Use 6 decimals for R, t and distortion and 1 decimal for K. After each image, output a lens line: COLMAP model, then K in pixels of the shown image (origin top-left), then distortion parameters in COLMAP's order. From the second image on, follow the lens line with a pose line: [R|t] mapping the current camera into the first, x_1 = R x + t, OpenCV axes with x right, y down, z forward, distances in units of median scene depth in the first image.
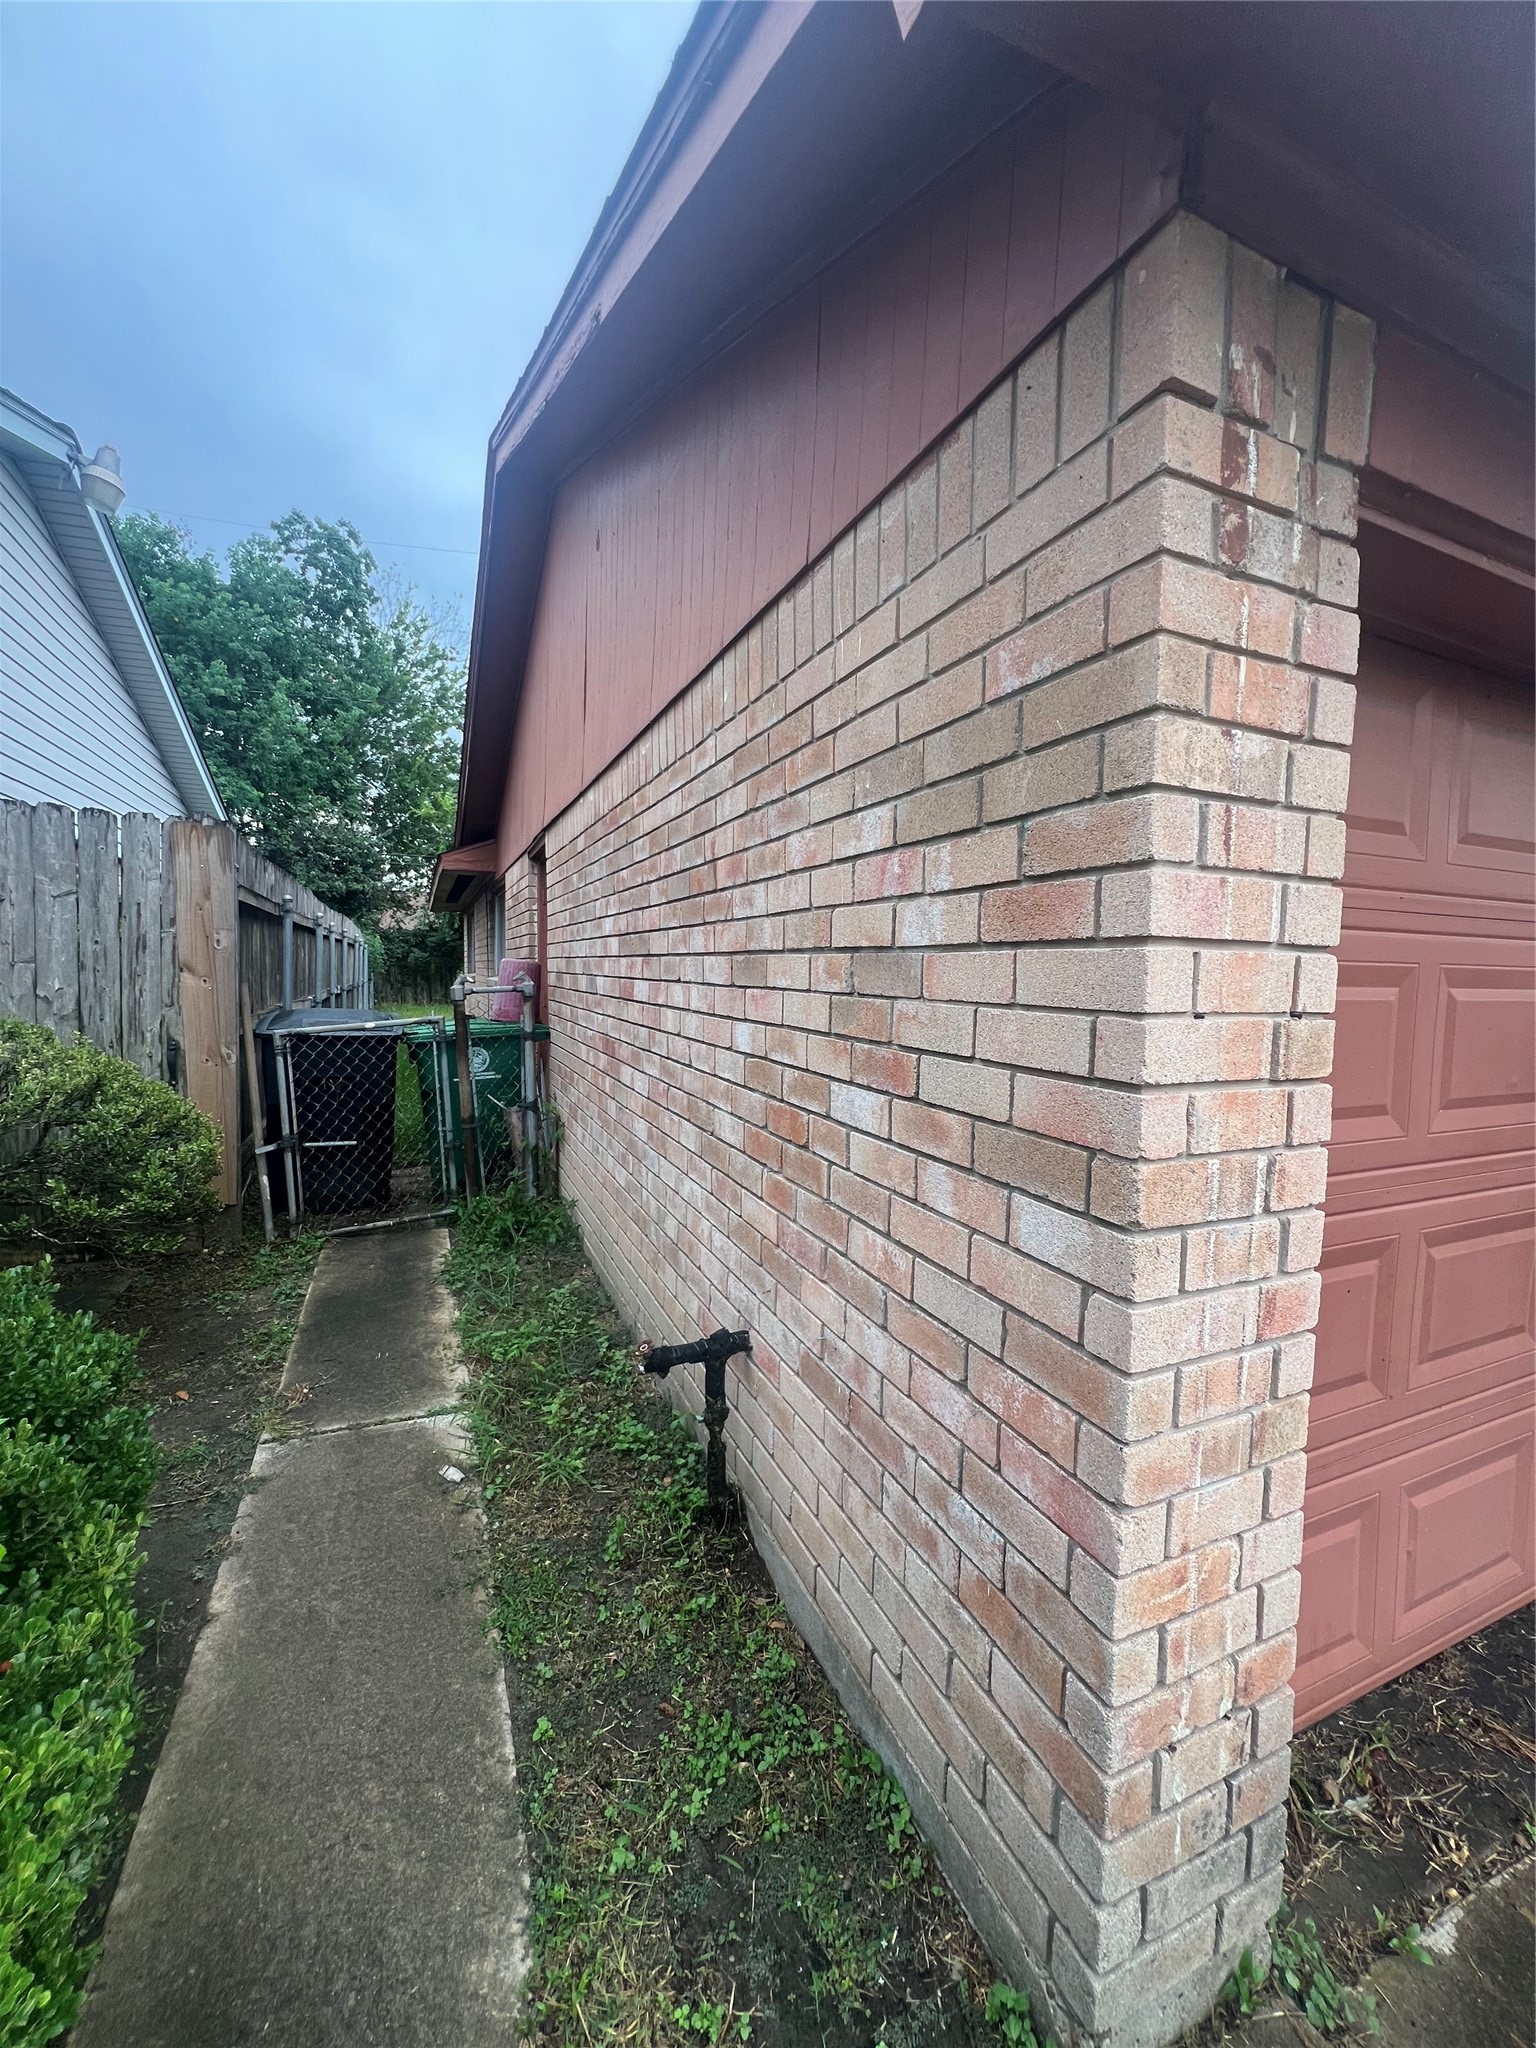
lens RADIAL K [[821.6, 0, 768.0], [0, 821.6, 1024.0], [0, 0, 1]] dist [-0.007295, -0.000143]
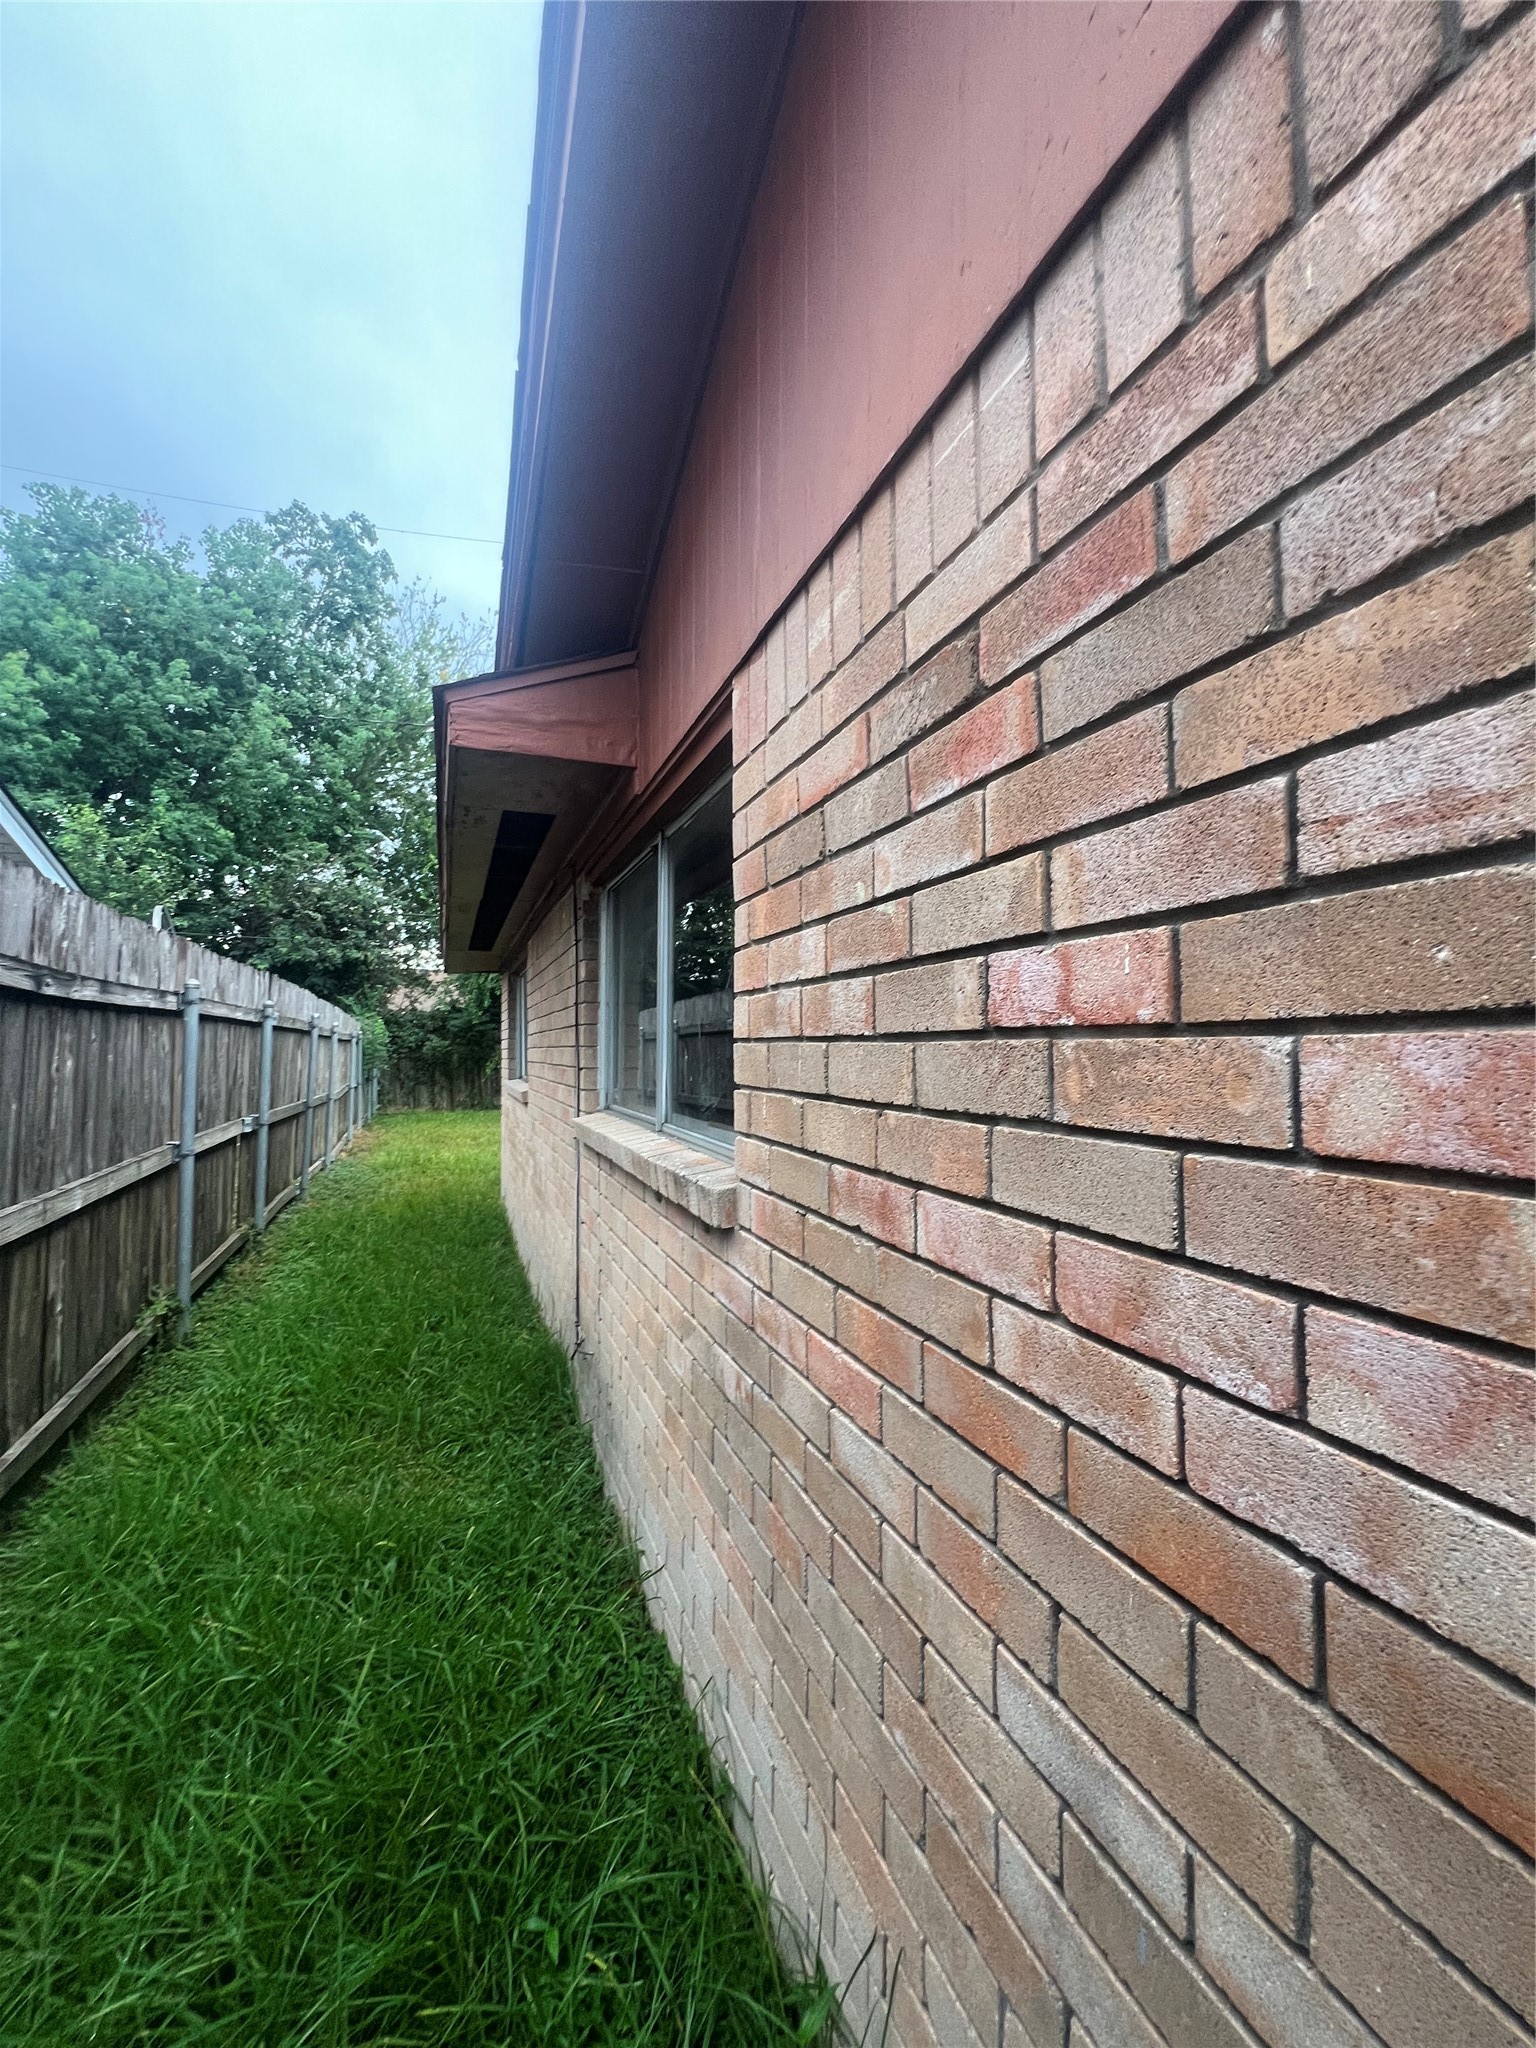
lens RADIAL K [[821.6, 0, 768.0], [0, 821.6, 1024.0], [0, 0, 1]] dist [-0.007295, -0.000143]
pose [[0.999341, -0.022896, -0.028165, -0.098051], [0.020111, 0.995229, -0.095472, -0.023537], [0.030216, 0.094843, 0.995034, 0.252237]]
